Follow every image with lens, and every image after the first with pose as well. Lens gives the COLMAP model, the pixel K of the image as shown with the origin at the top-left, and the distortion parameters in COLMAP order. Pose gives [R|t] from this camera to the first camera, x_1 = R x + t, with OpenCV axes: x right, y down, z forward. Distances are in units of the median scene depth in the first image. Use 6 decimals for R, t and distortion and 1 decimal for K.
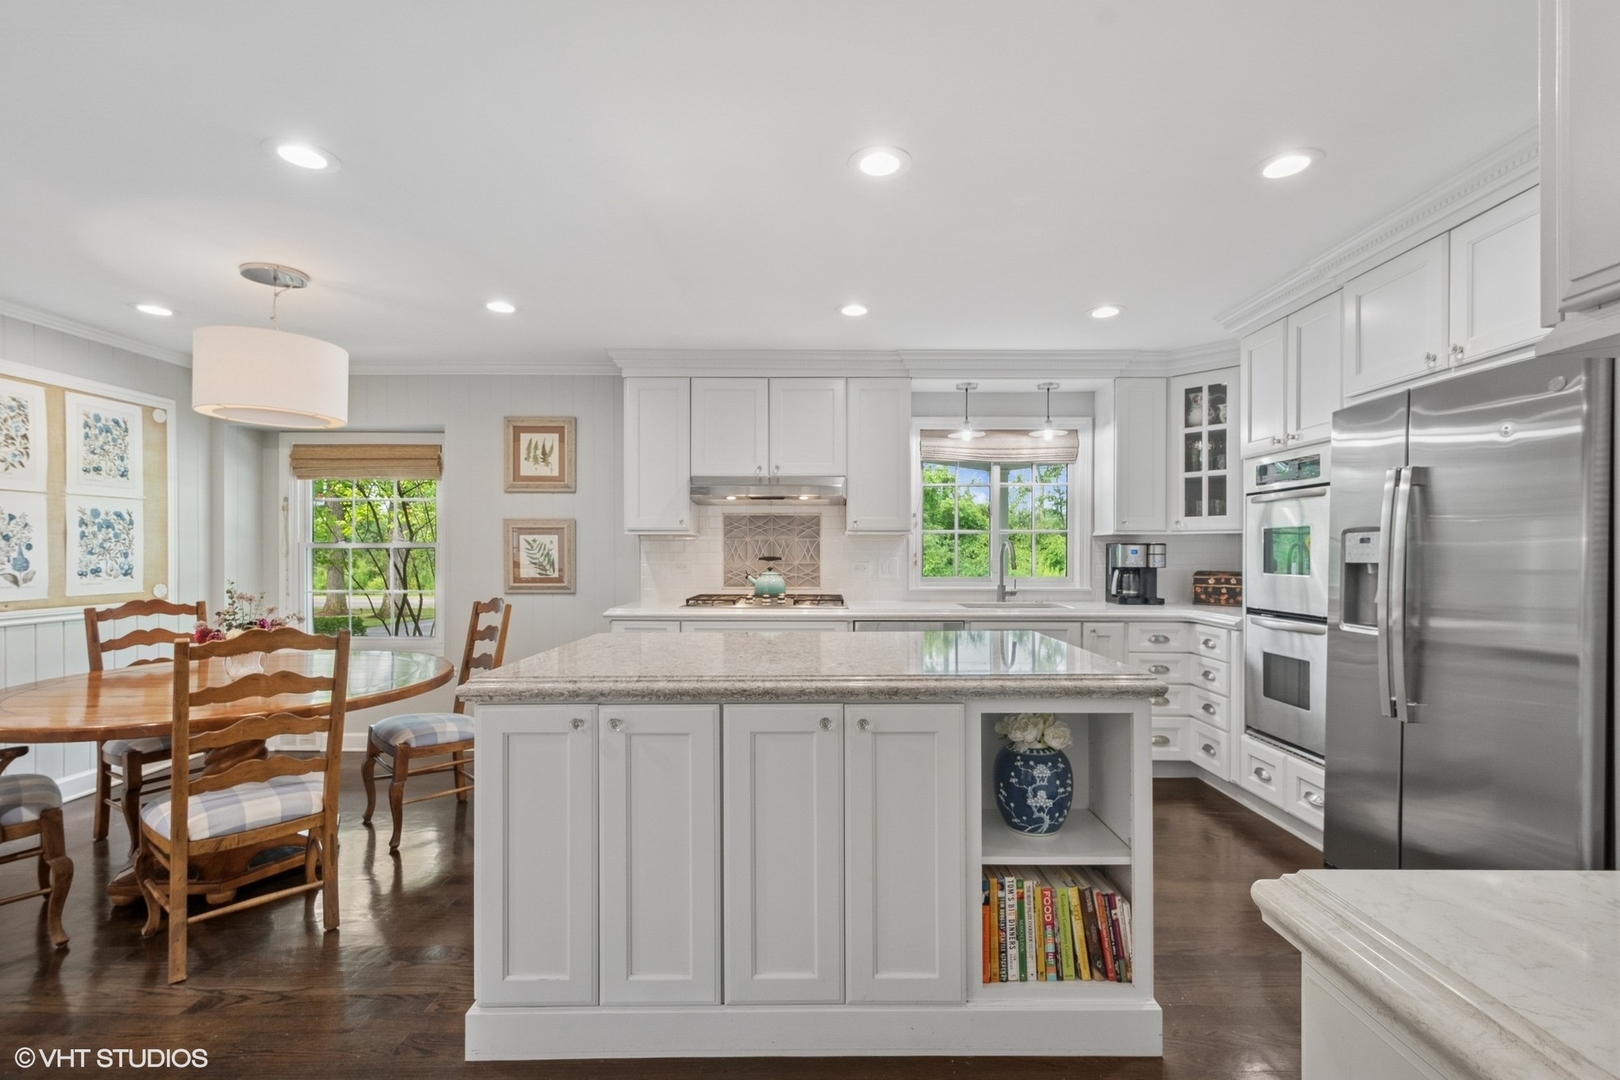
lens RADIAL K [[721.0, 0, 804.1], [0, 721.0, 555.4], [0, 0, 1]] dist [0.001069, 0.000408]
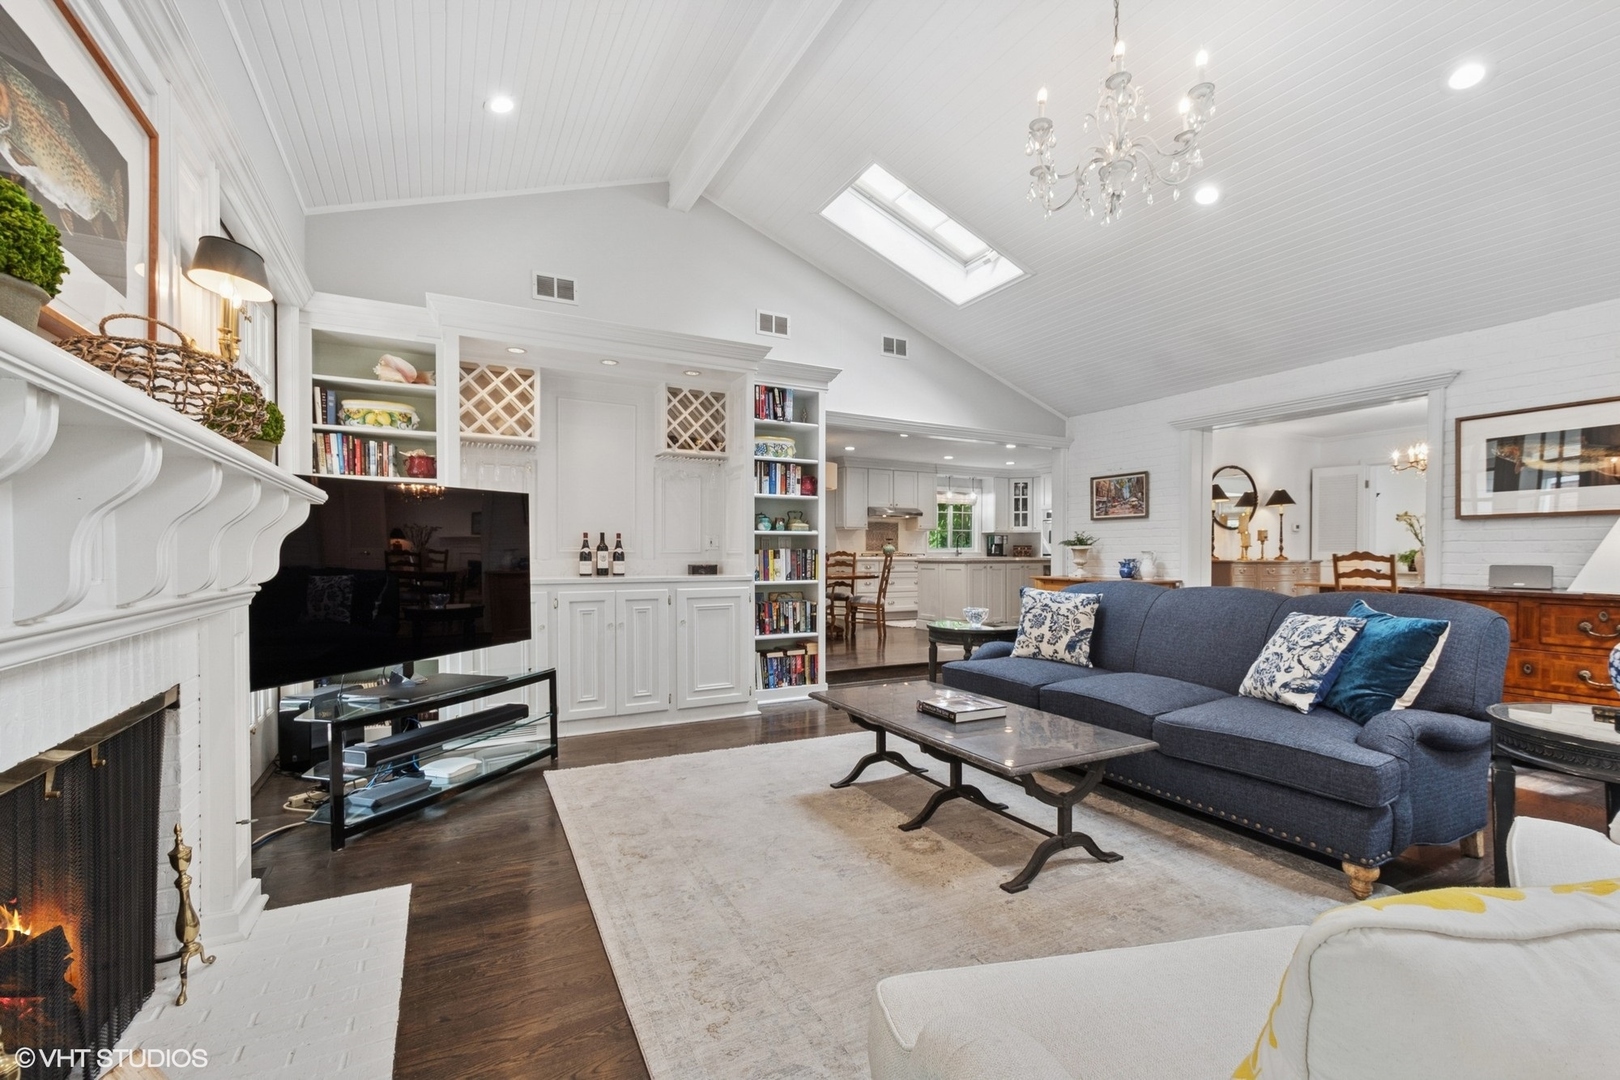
lens RADIAL K [[721.0, 0, 810.9], [0, 721.0, 551.4], [0, 0, 1]] dist [0.001069, 0.000408]
pose [[0.881582, 0.001735, 0.472028, -1.618690], [-0.000084, 0.999994, -0.003519, 0.060308], [-0.472032, 0.003062, 0.881576, -1.220892]]
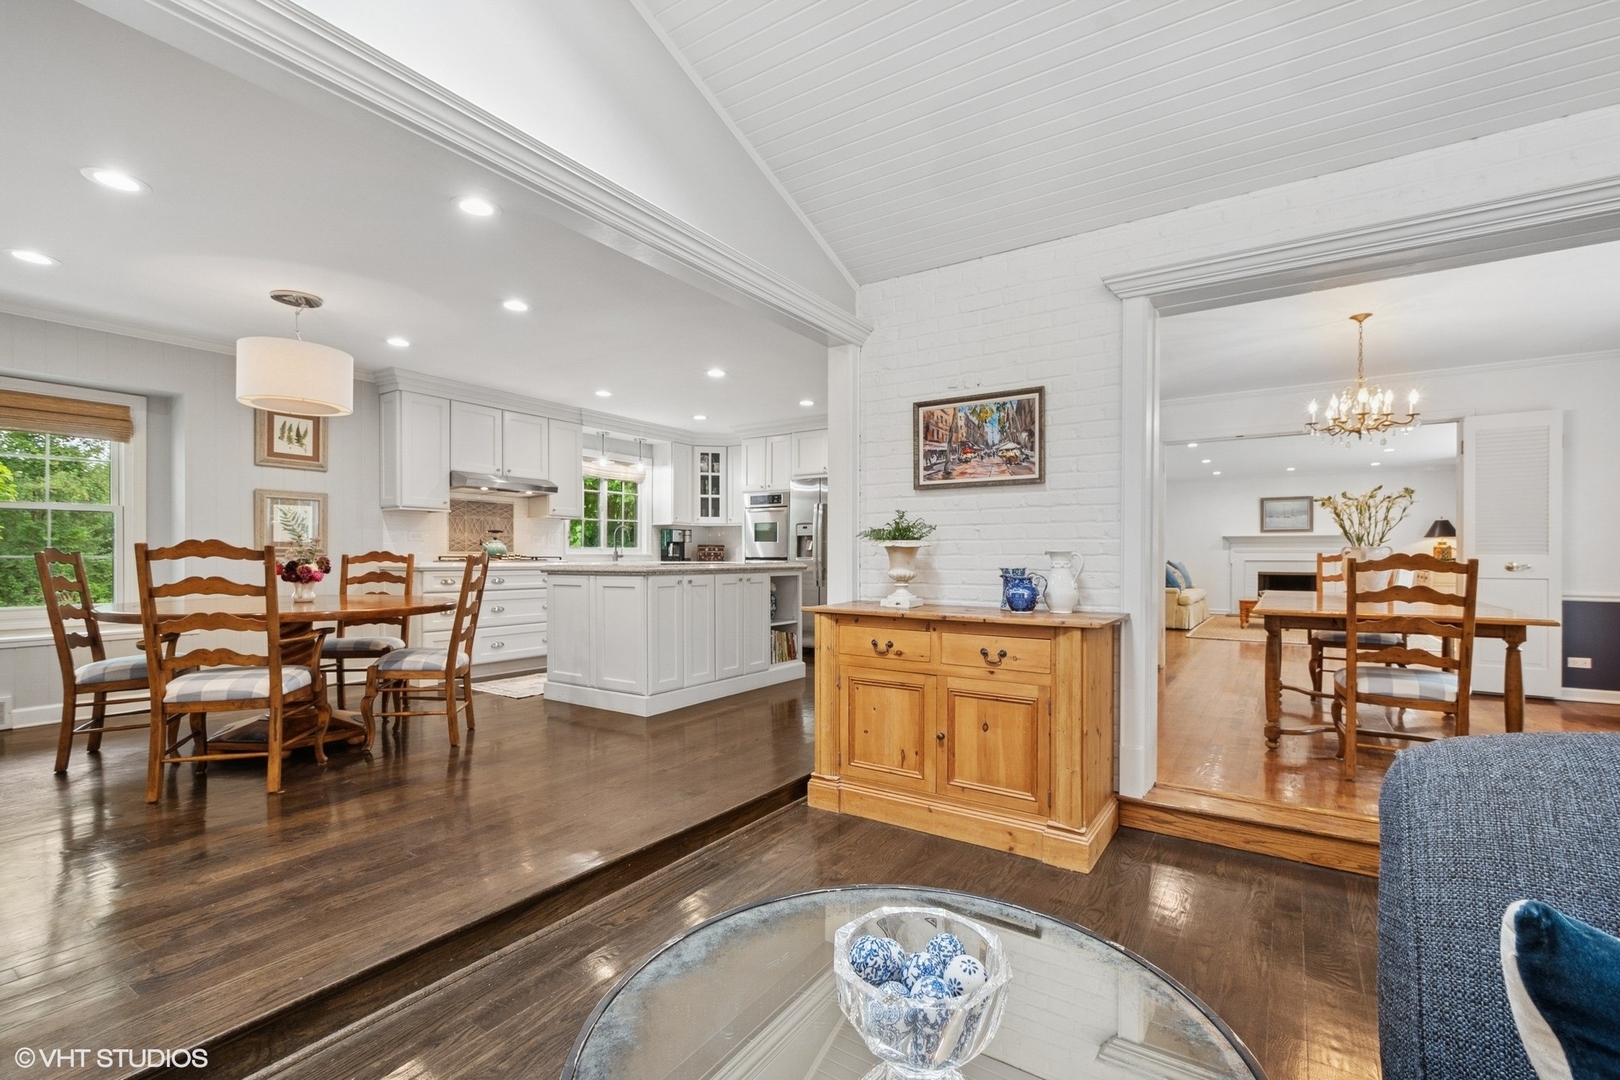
lens RADIAL K [[721.0, 0, 835.5], [0, 721.0, 562.1], [0, 0, 1]] dist [0.001069, 0.000408]
pose [[0.534408, -0.005245, 0.845211, -0.980673], [-0.000784, 0.999977, 0.006701, 0.059829], [-0.845227, -0.004244, 0.534391, -0.391865]]
